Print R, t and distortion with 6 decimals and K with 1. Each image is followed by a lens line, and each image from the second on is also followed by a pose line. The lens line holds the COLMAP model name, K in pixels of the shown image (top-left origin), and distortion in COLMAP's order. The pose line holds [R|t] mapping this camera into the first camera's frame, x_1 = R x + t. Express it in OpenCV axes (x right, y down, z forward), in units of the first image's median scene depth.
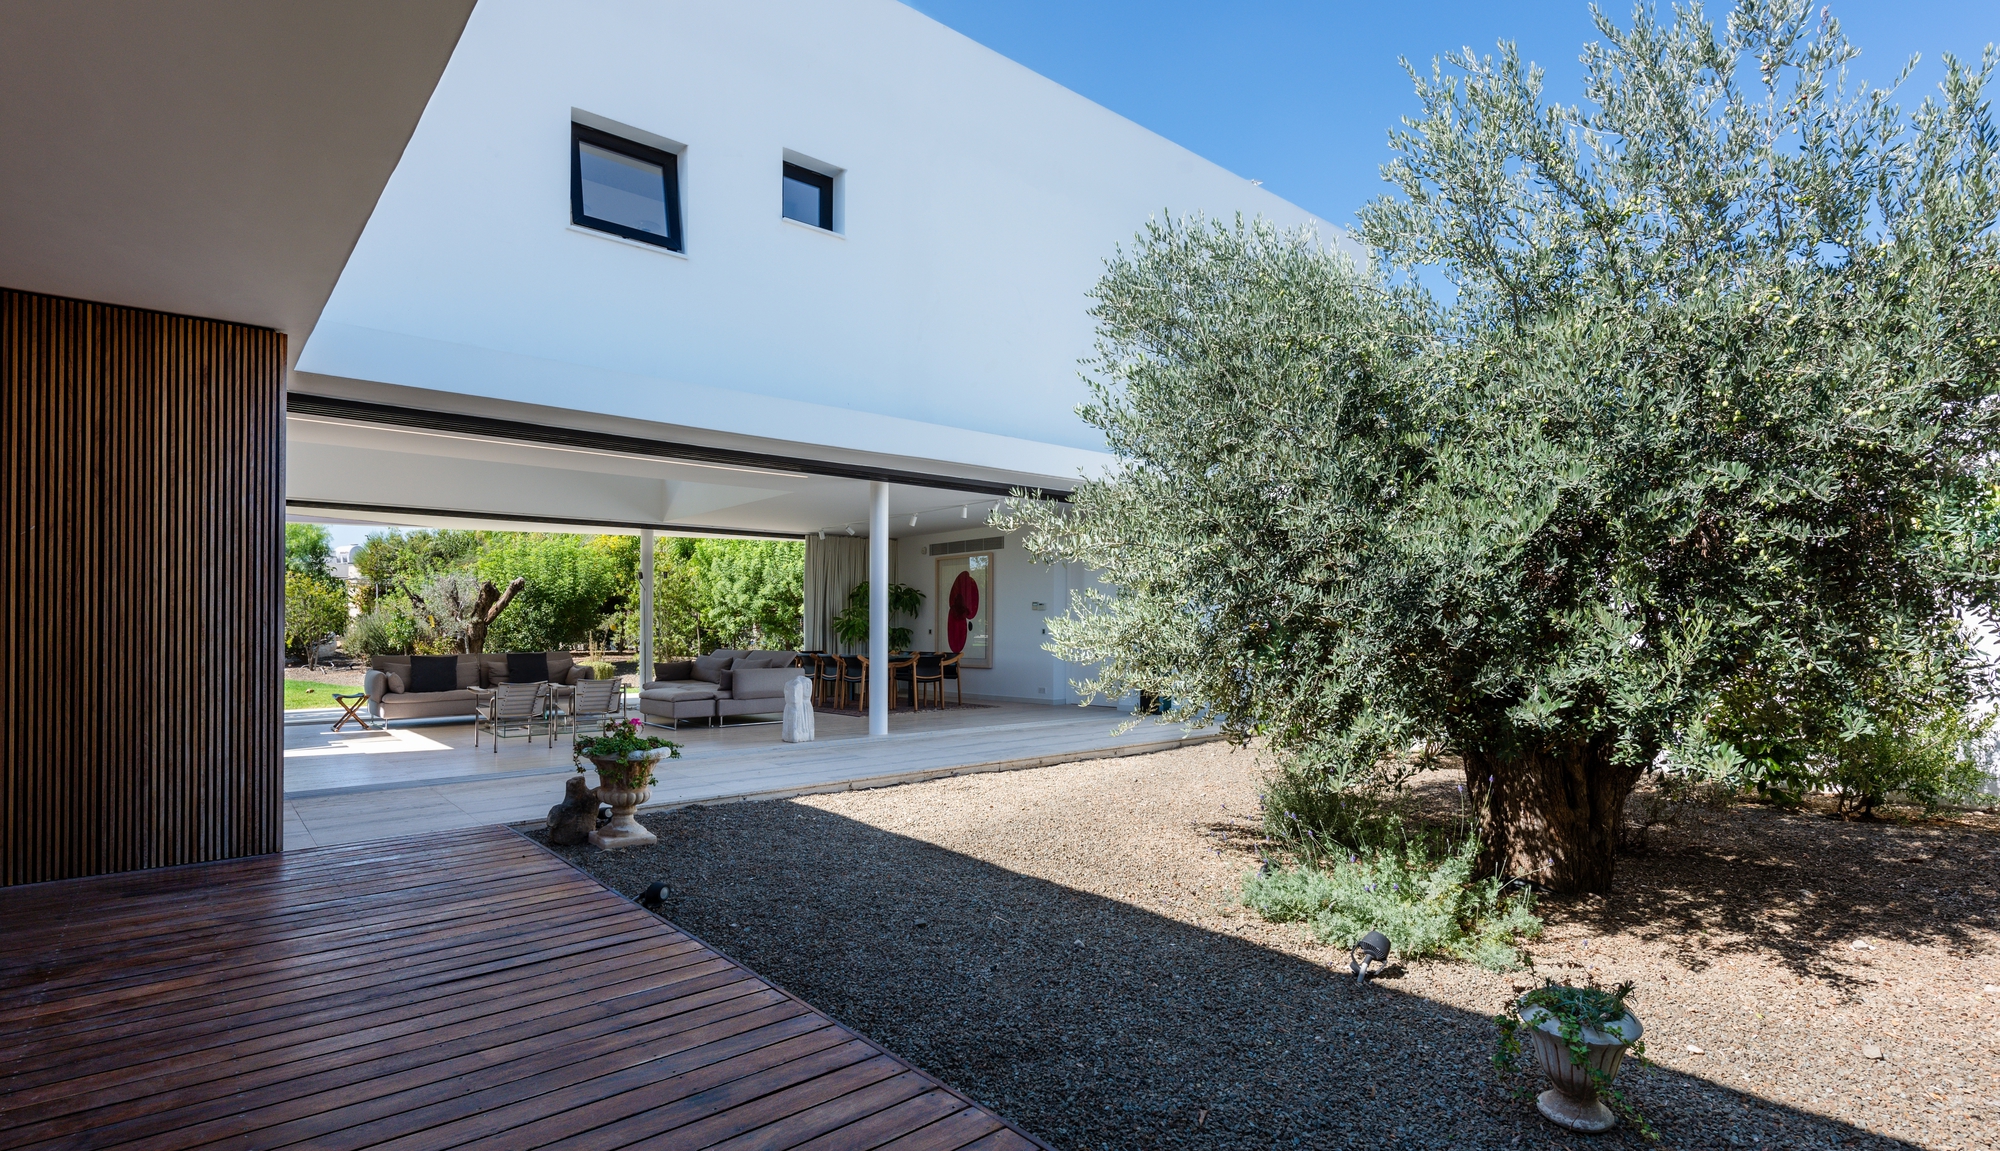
lens RADIAL K [[940.1, 0, 1001.5], [0, 940.1, 621.8], [0, 0, 1]] dist [0.002681, -0.000678]
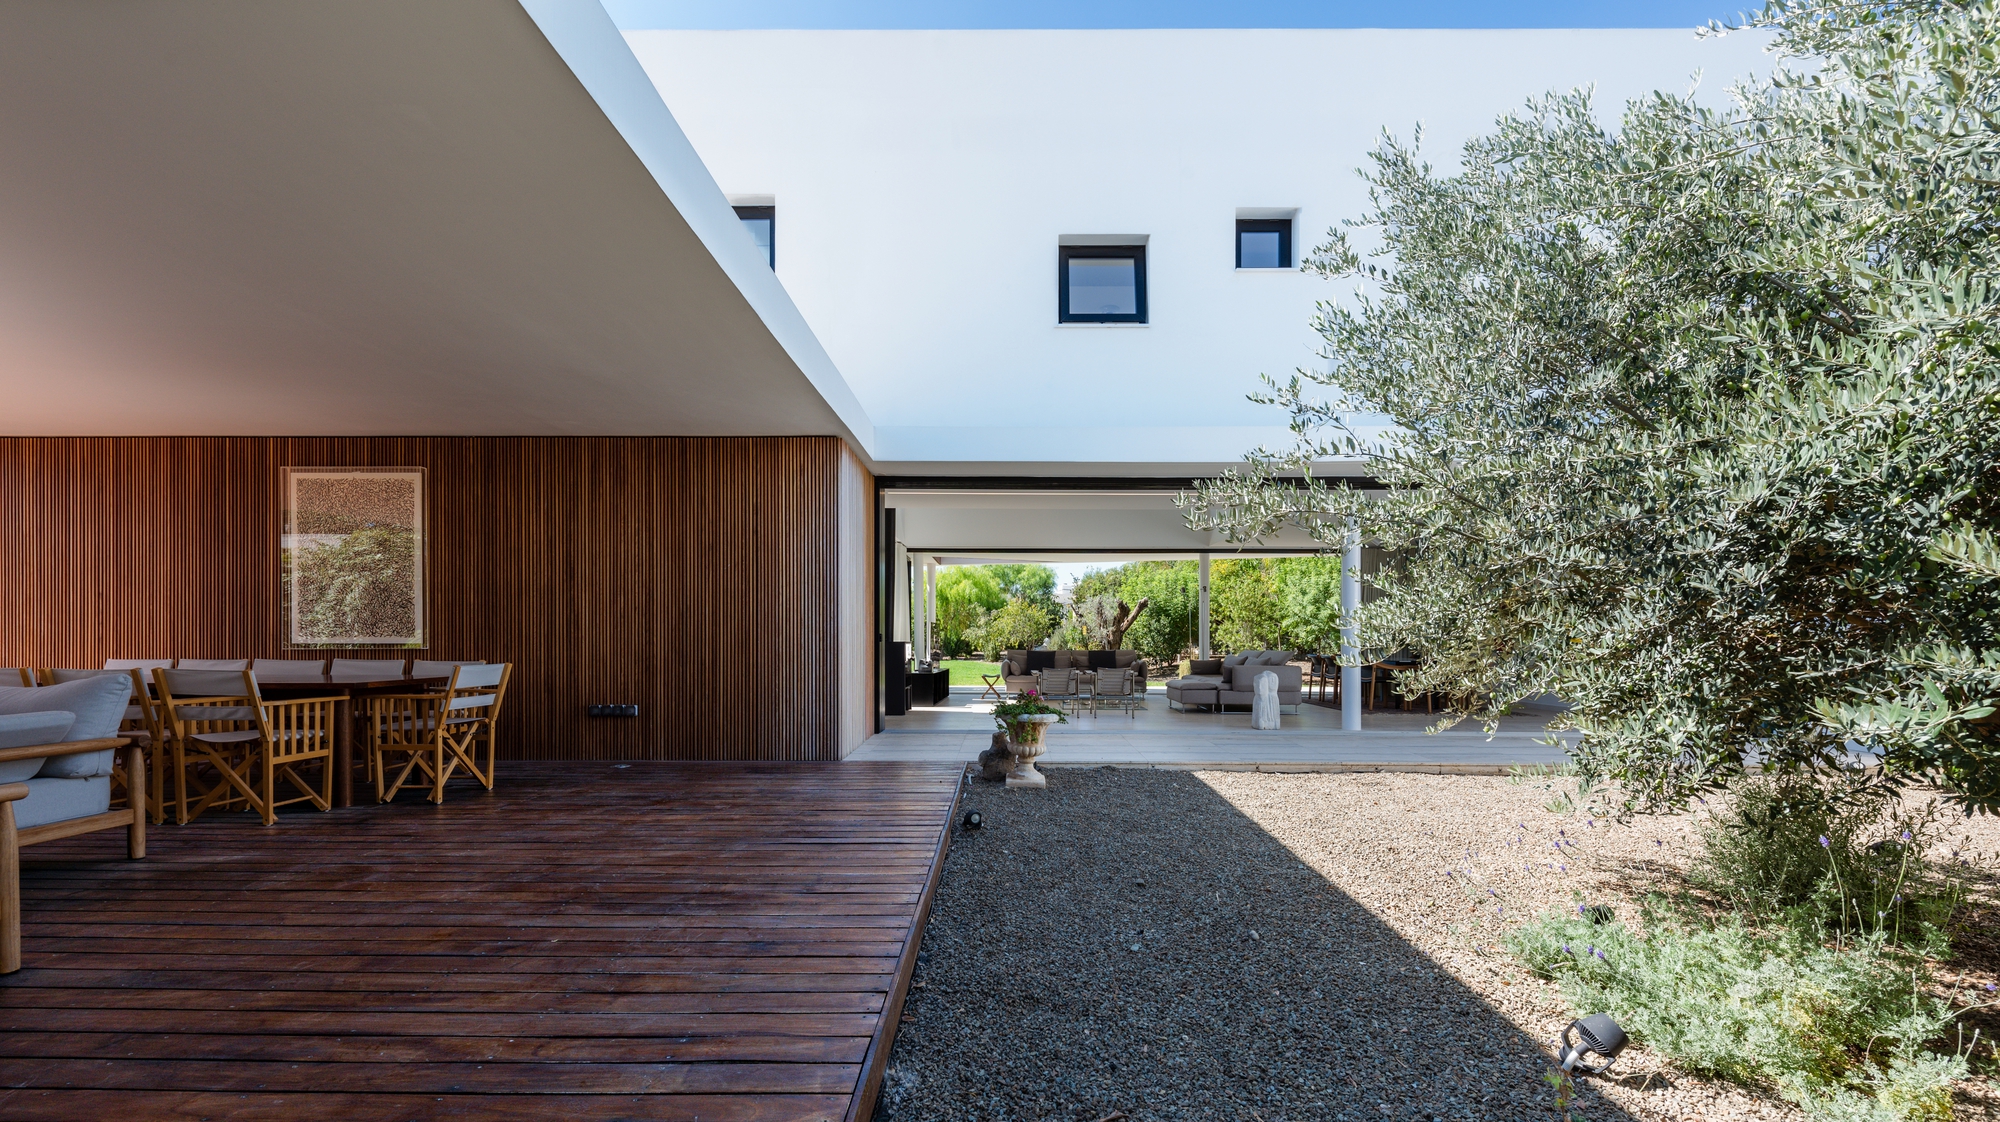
lens RADIAL K [[776.5, 0, 1002.7], [0, 776.5, 633.3], [0, 0, 1]] dist [0.000314, -0.000161]
pose [[0.757465, 0.000672, -0.652875, 0.235539], [-0.001566, 0.999998, -0.000788, 0.021103], [0.652874, 0.001619, 0.757465, 0.134859]]
